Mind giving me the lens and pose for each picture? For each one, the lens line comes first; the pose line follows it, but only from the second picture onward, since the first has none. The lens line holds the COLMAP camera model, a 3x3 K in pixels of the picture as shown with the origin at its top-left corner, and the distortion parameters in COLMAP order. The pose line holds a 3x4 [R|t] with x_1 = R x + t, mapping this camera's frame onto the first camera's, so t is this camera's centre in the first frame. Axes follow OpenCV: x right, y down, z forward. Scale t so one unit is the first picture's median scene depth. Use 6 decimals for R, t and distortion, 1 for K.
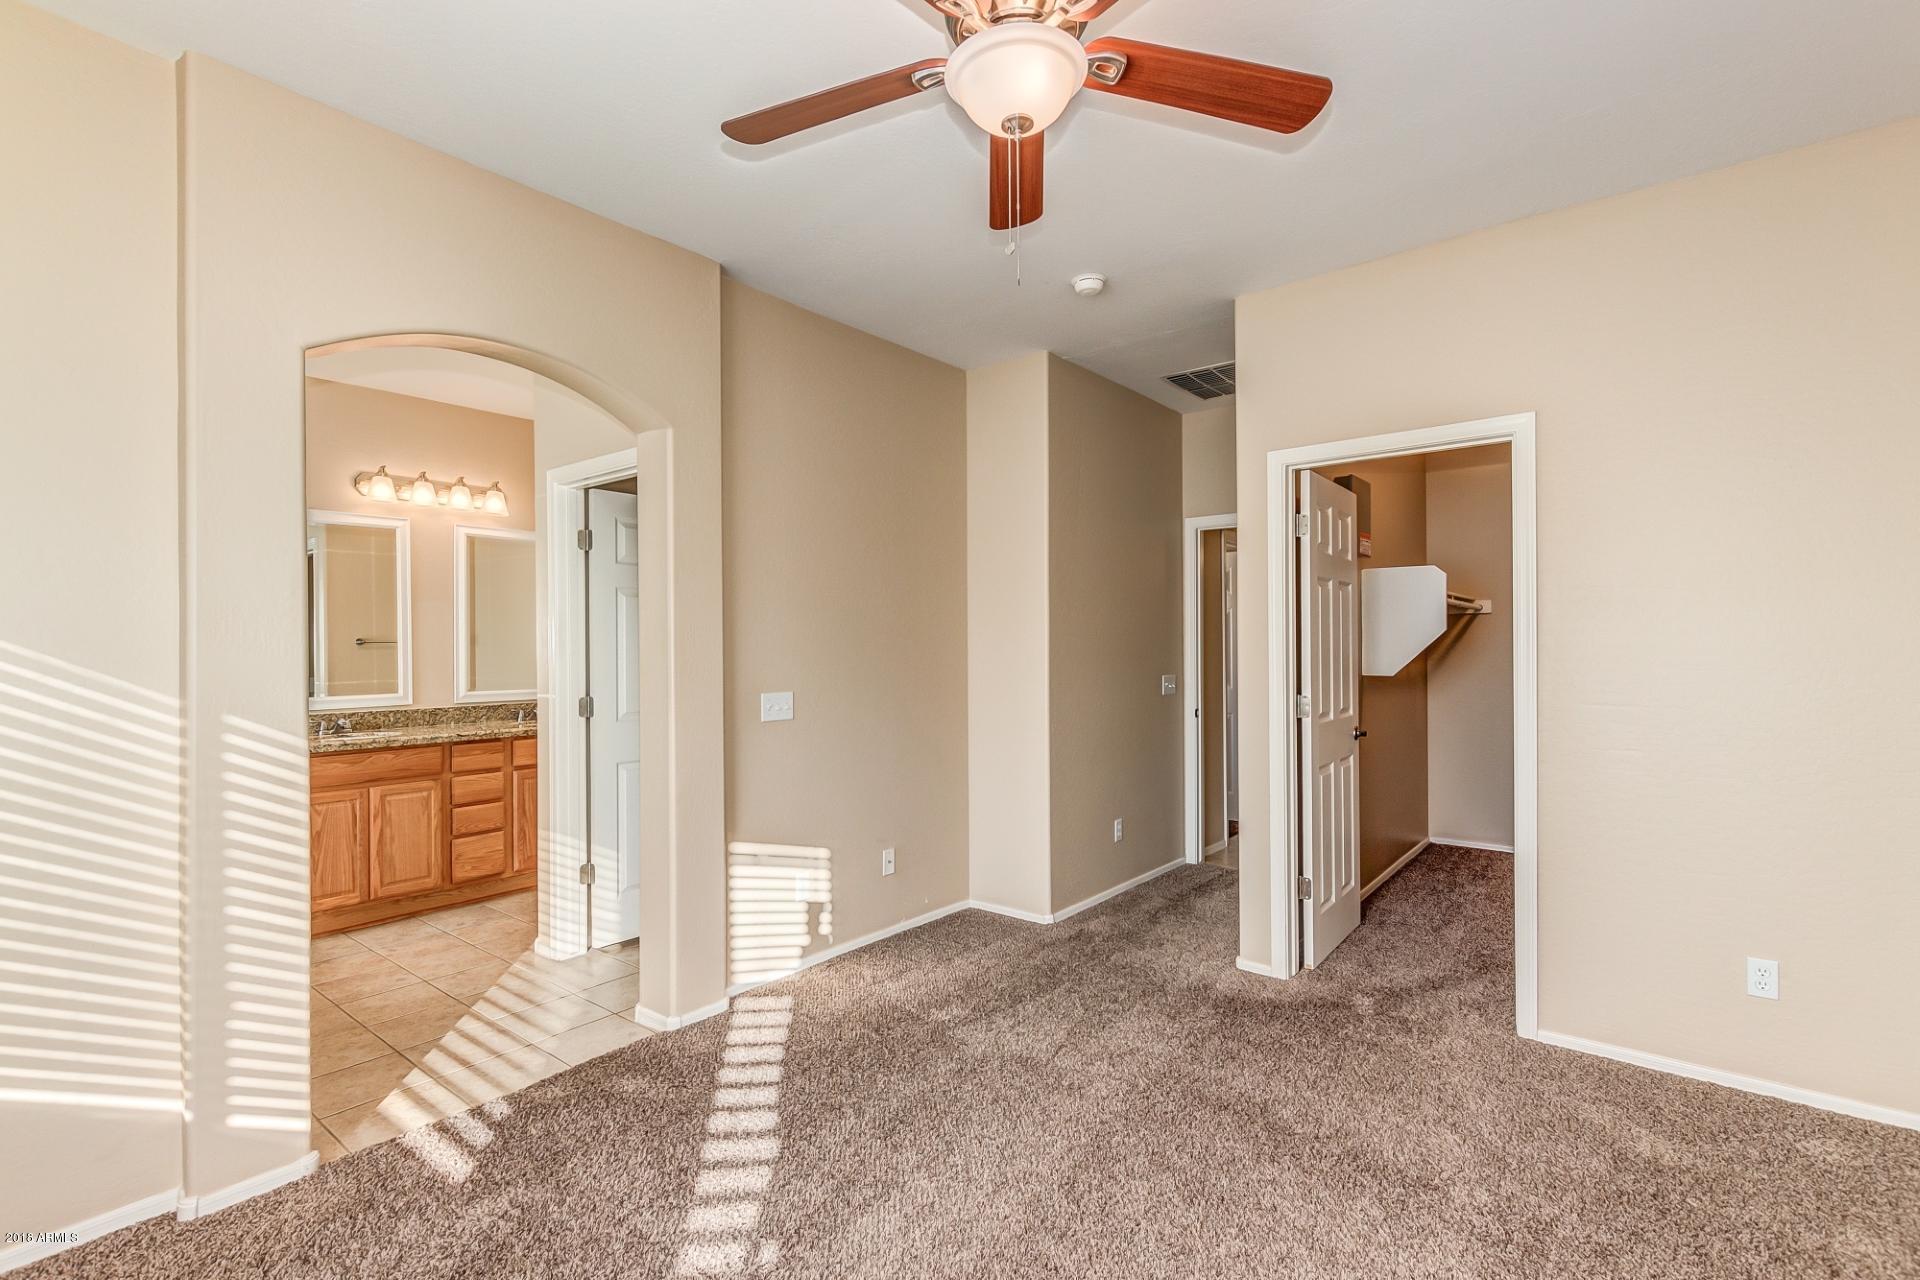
lens RADIAL K [[886.8, 0, 953.7], [0, 886.8, 644.2], [0, 0, 1]] dist [0.006260, 0.000105]
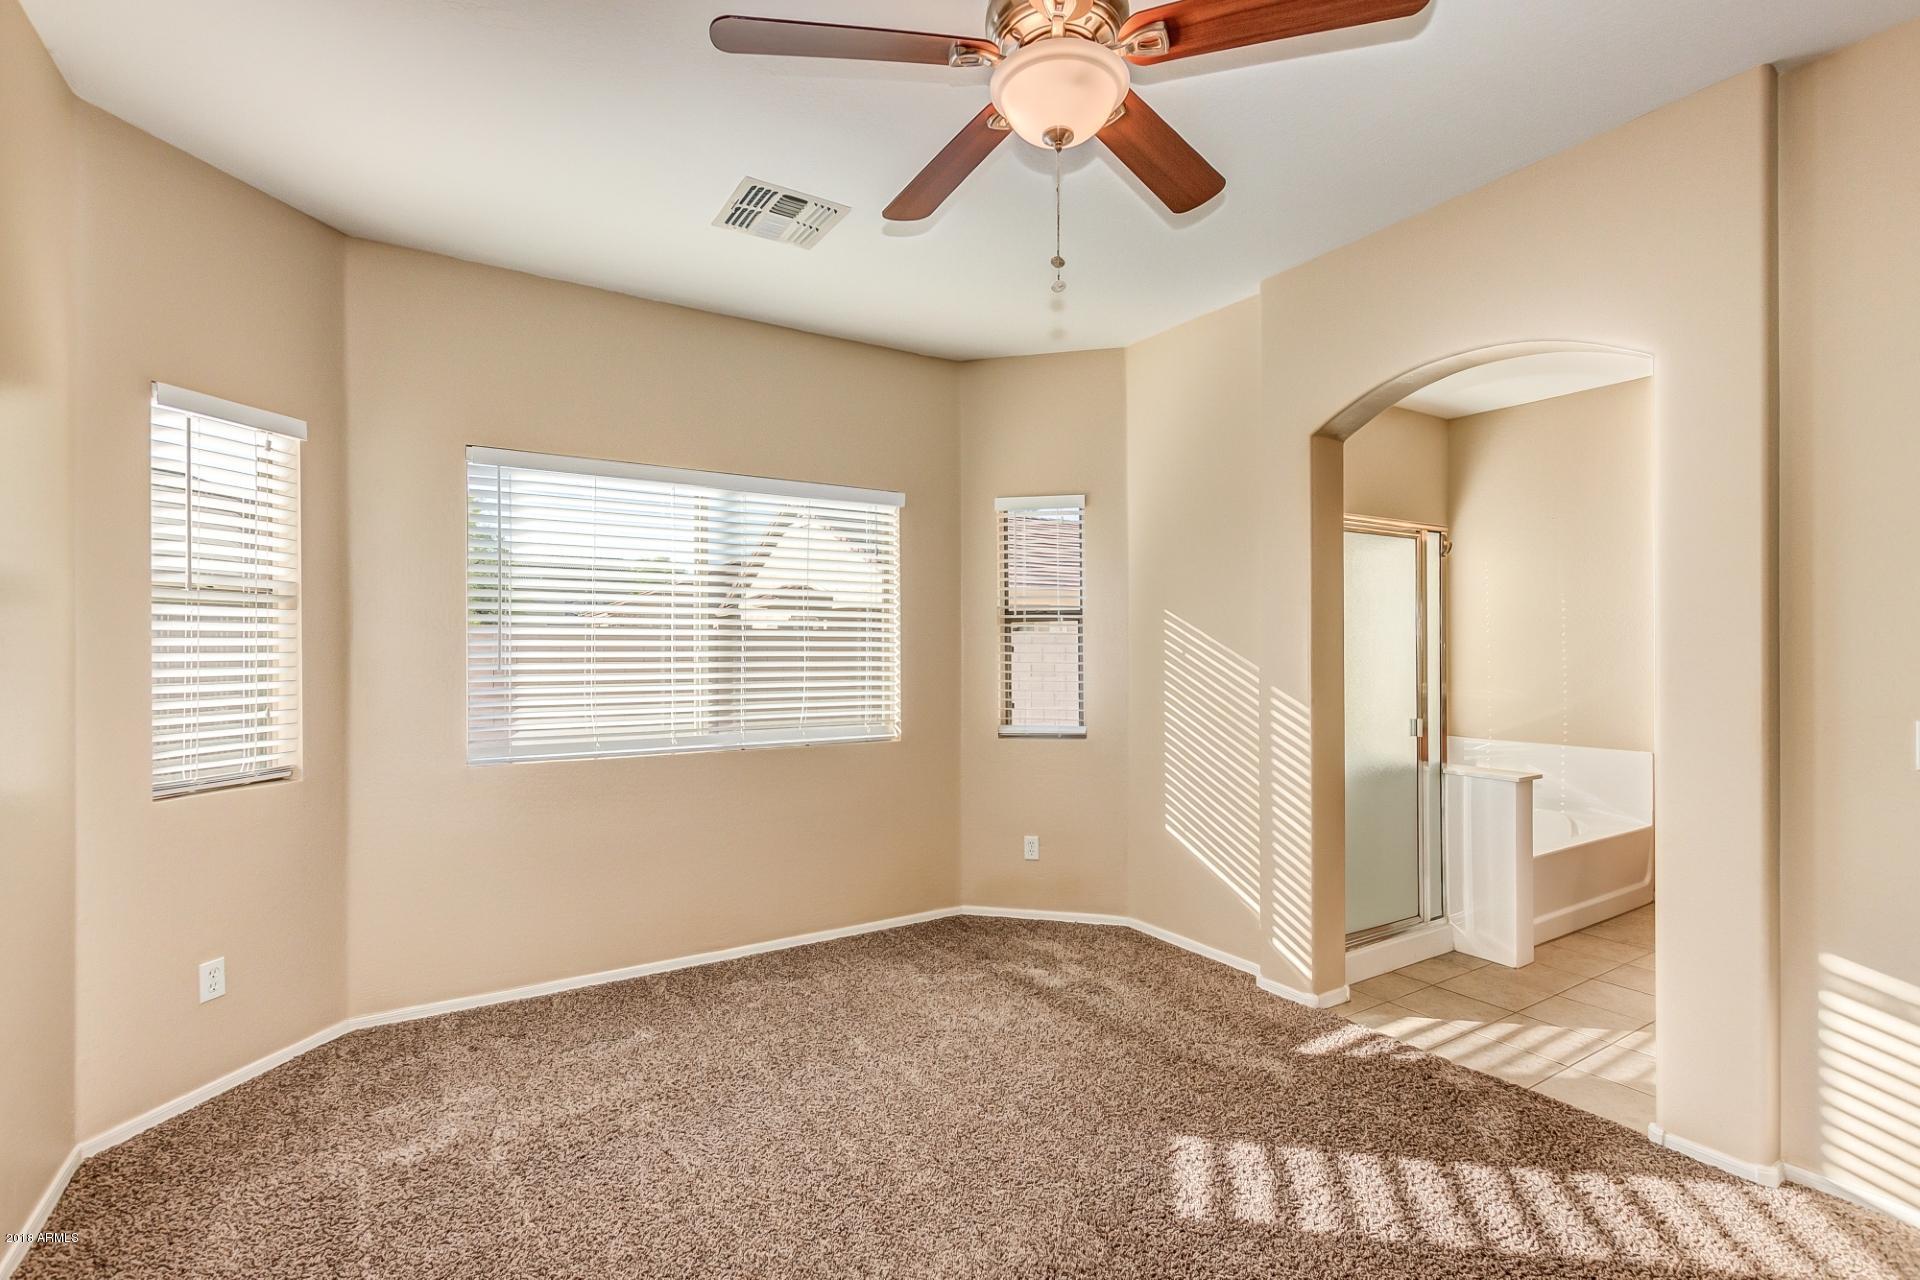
lens RADIAL K [[886.8, 0, 953.7], [0, 886.8, 644.2], [0, 0, 1]] dist [0.006260, 0.000105]
pose [[-0.329646, -0.002503, -0.944101, 0.734895], [0.007974, 0.999953, -0.005435, 0.006307], [0.944071, -0.009320, -0.329610, 0.827654]]
